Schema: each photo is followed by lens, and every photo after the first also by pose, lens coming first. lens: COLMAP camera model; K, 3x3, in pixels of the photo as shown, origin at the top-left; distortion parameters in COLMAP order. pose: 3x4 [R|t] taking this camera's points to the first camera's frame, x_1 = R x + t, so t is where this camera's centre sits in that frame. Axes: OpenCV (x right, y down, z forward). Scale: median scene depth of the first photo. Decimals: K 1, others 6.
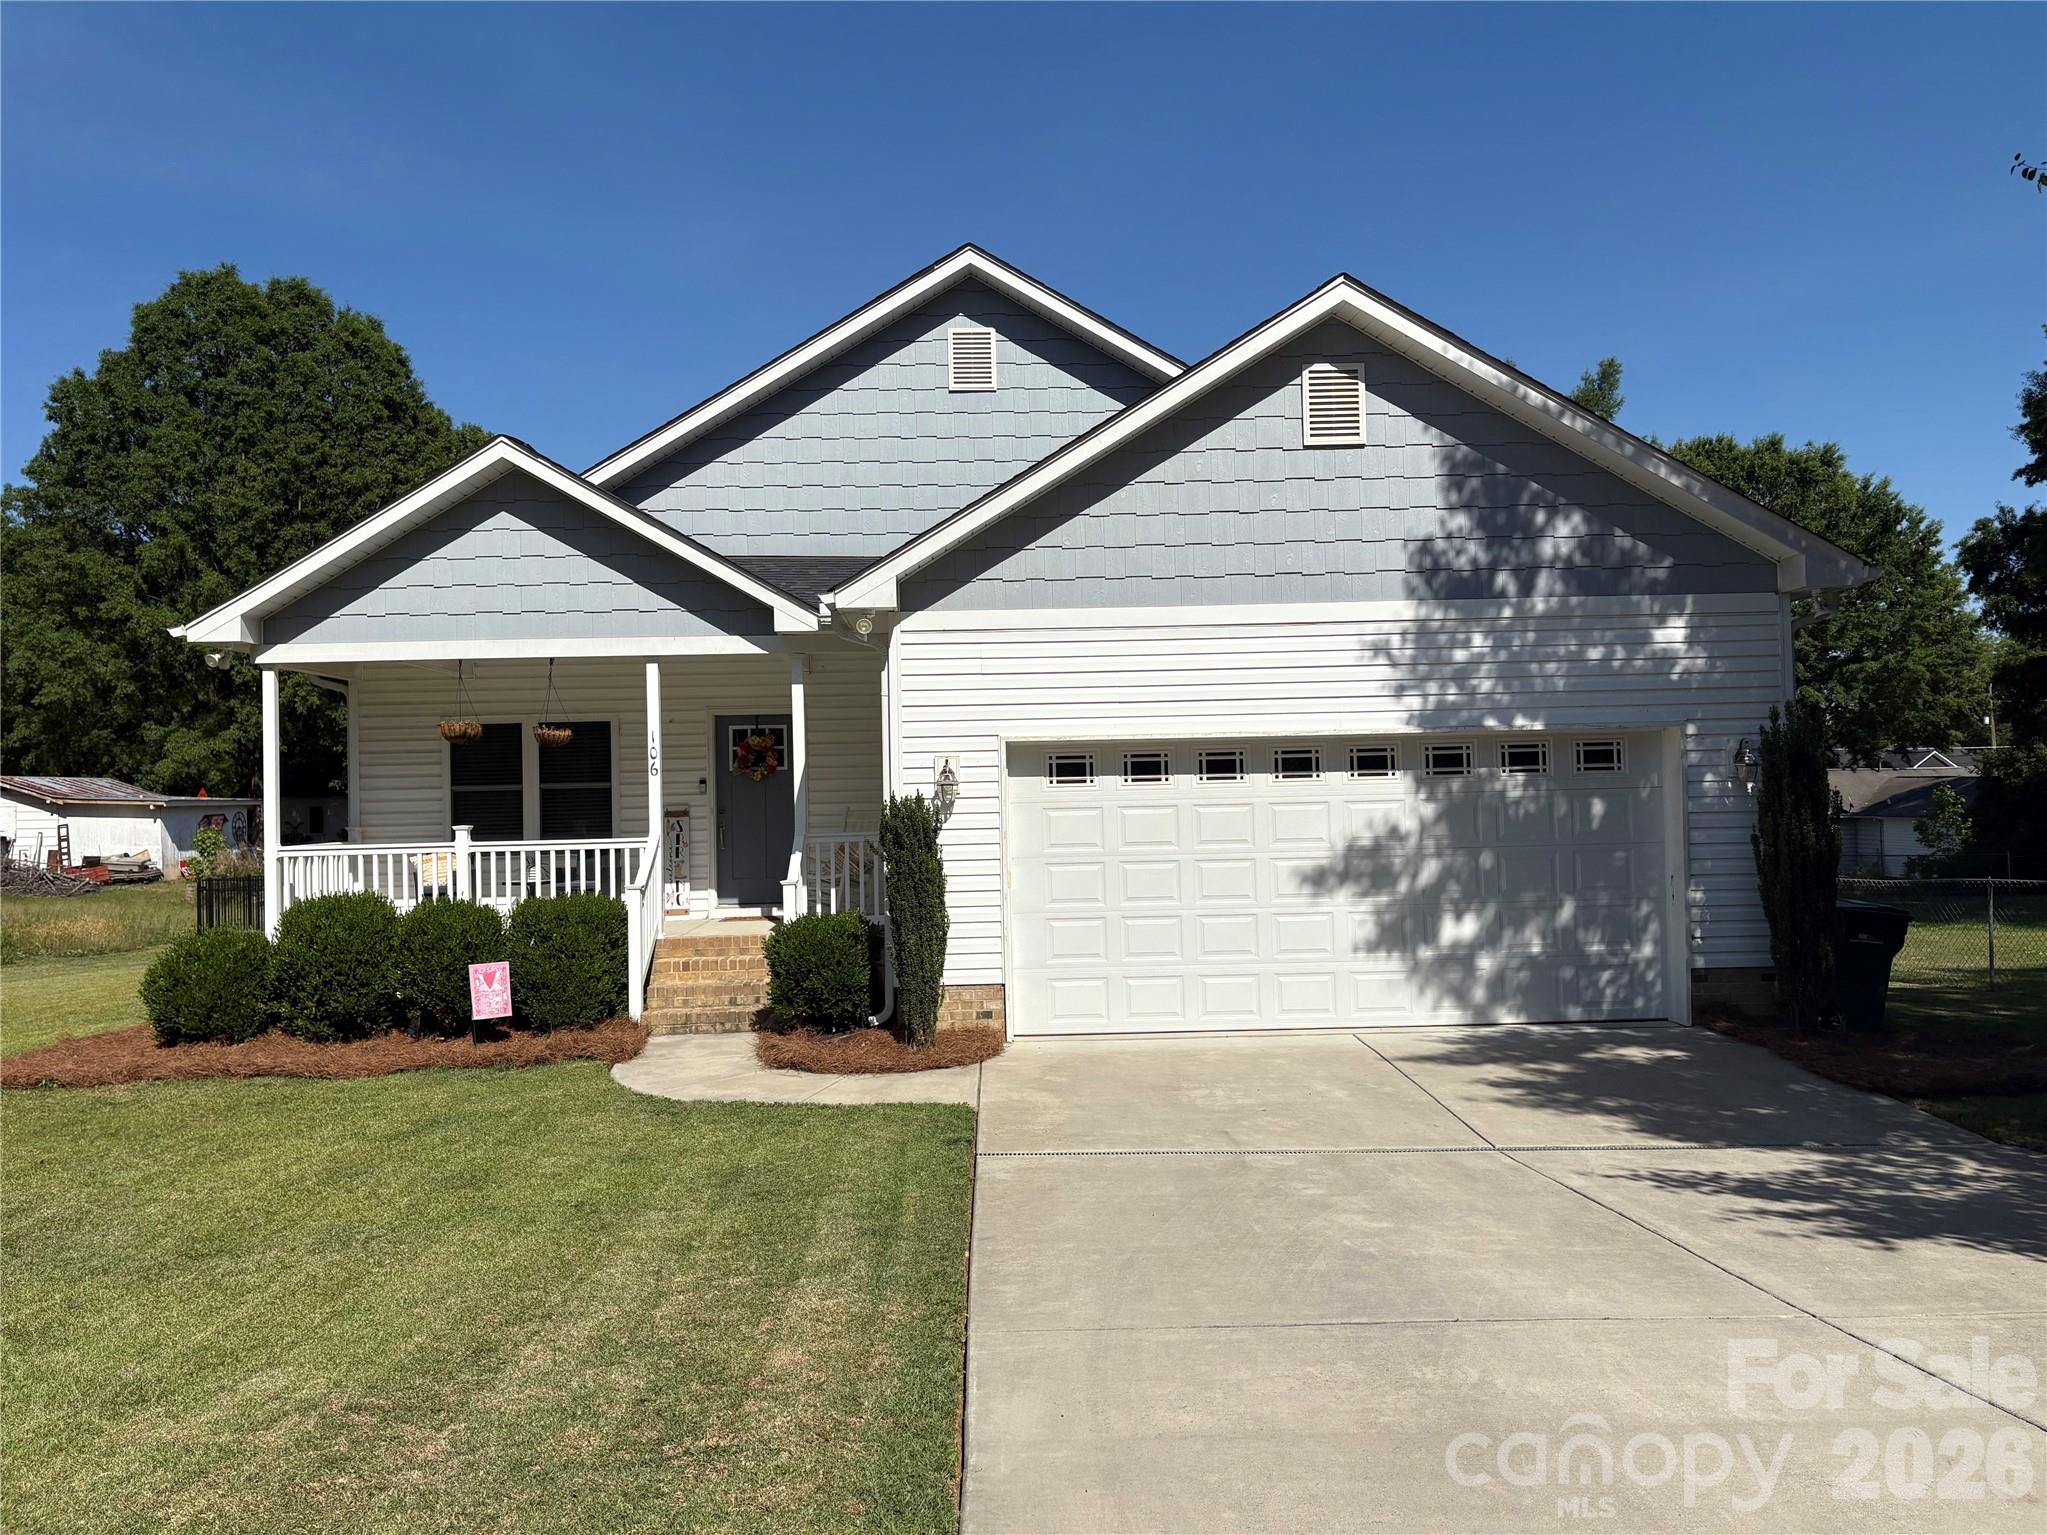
lens RADIAL K [[1693.1, 0, 1023.5], [0, 1693.1, 767.5], [0, 0, 1]] dist [-0.029606, -0.002561]
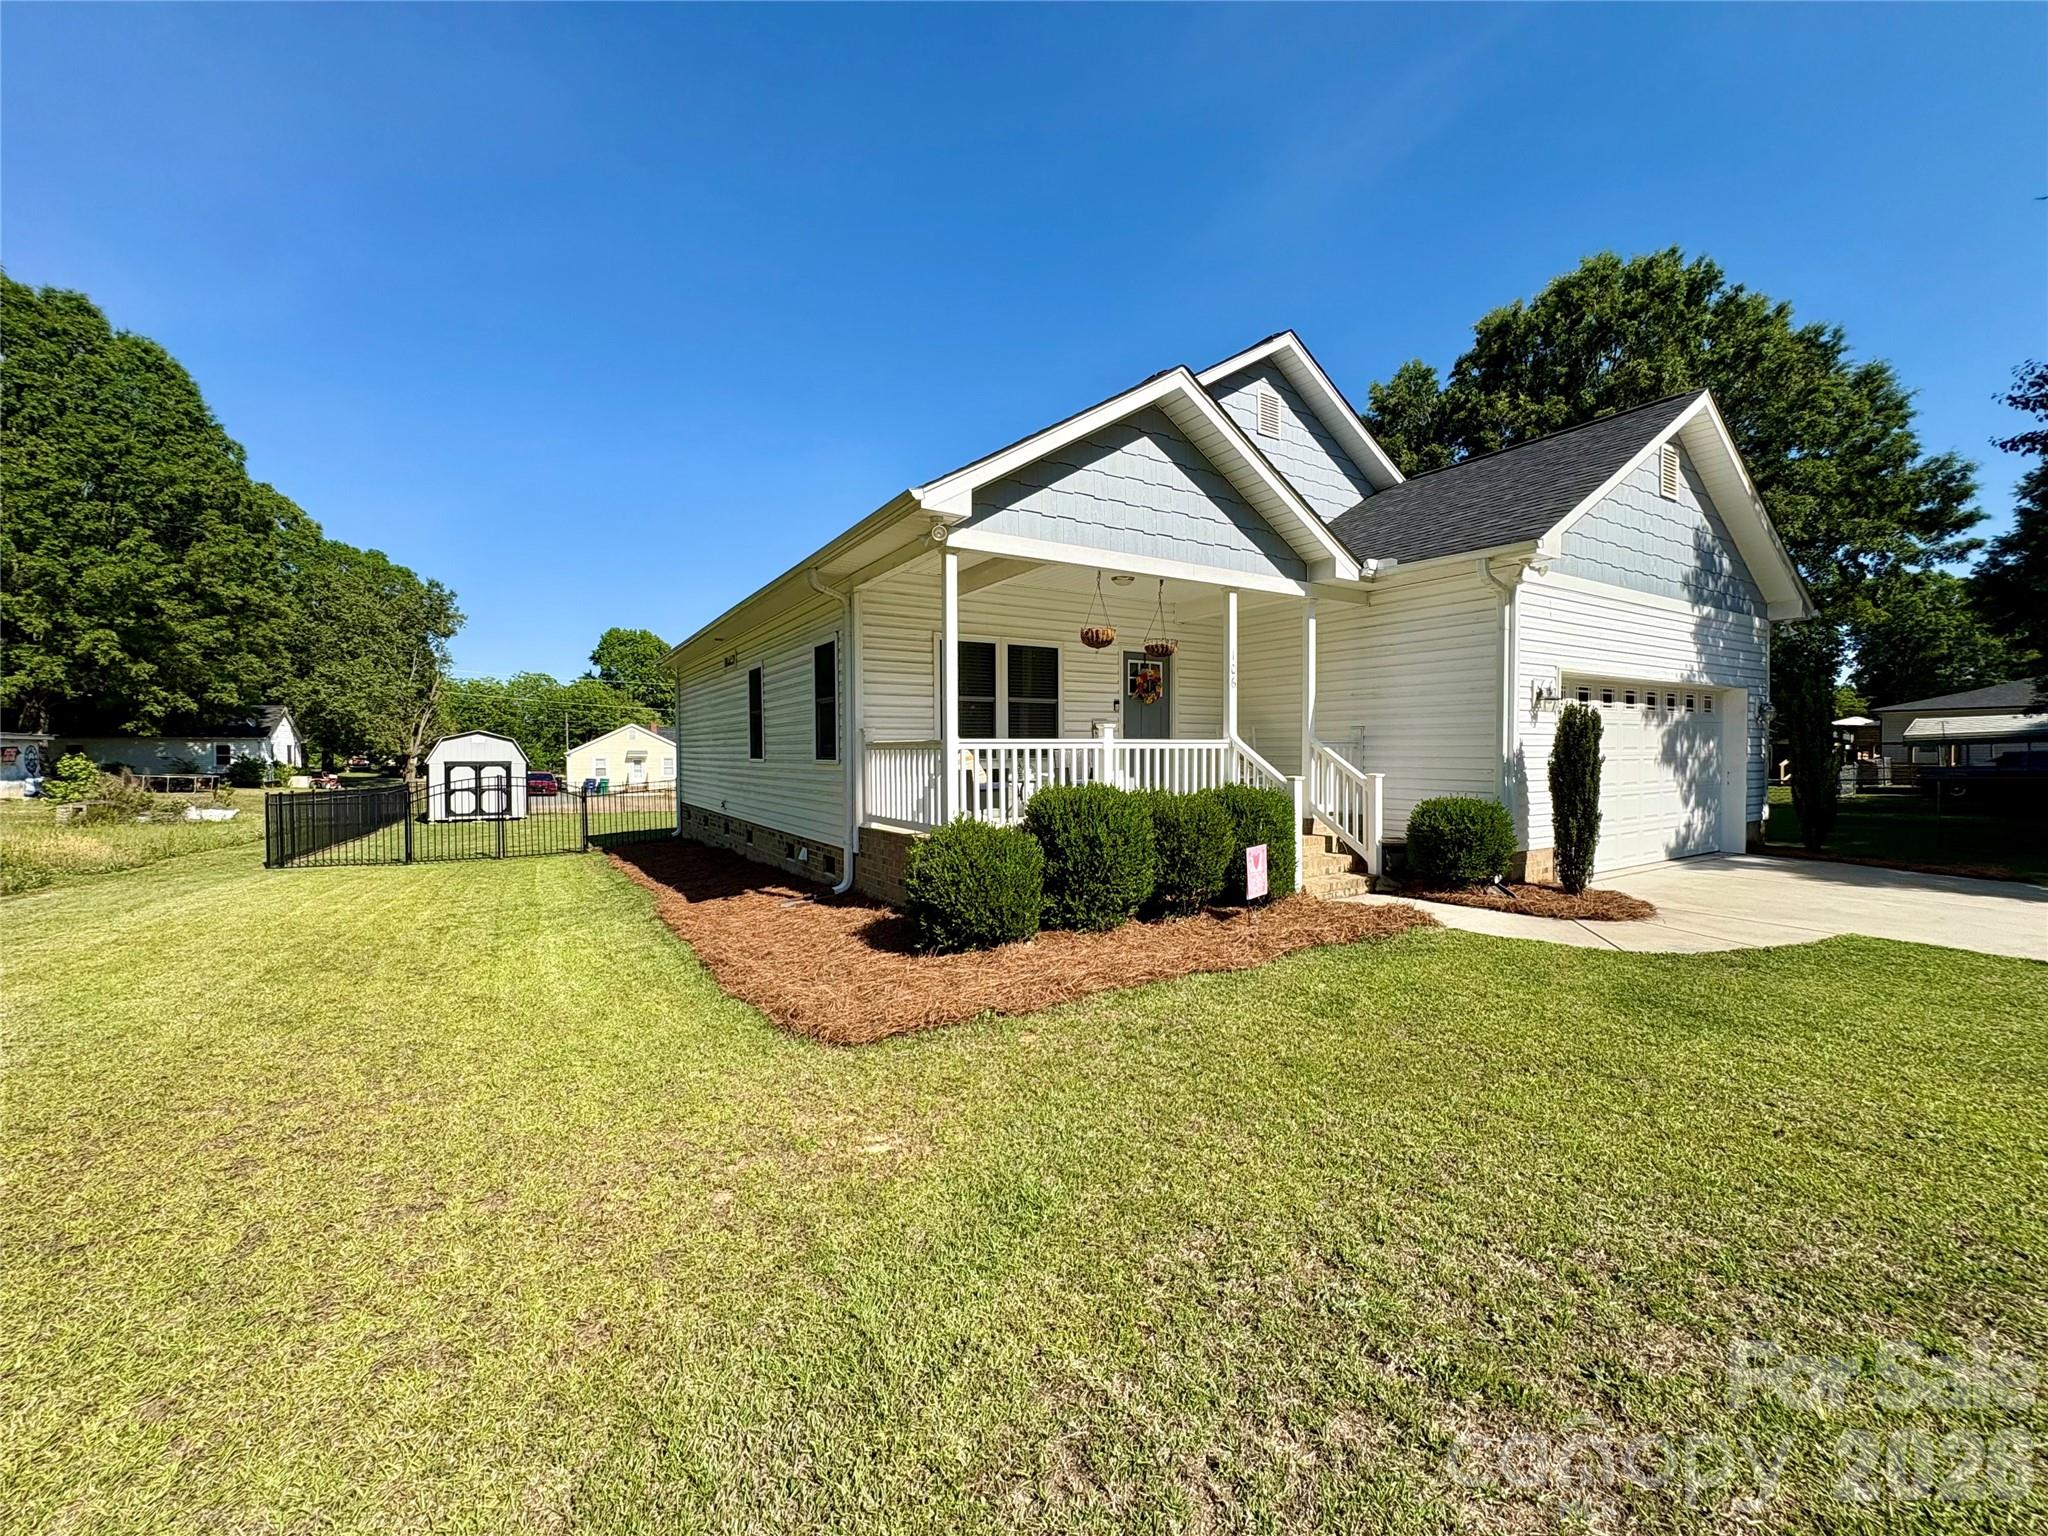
lens RADIAL K [[834.6, 0, 1024.0], [0, 834.6, 768.0], [0, 0, 1]] dist [0.011441, -0.010309]
pose [[0.846164, 0.006299, 0.532885, -0.583607], [-0.019554, 0.999624, 0.019234, 0.047164], [-0.532563, -0.026695, 0.845969, 0.504954]]
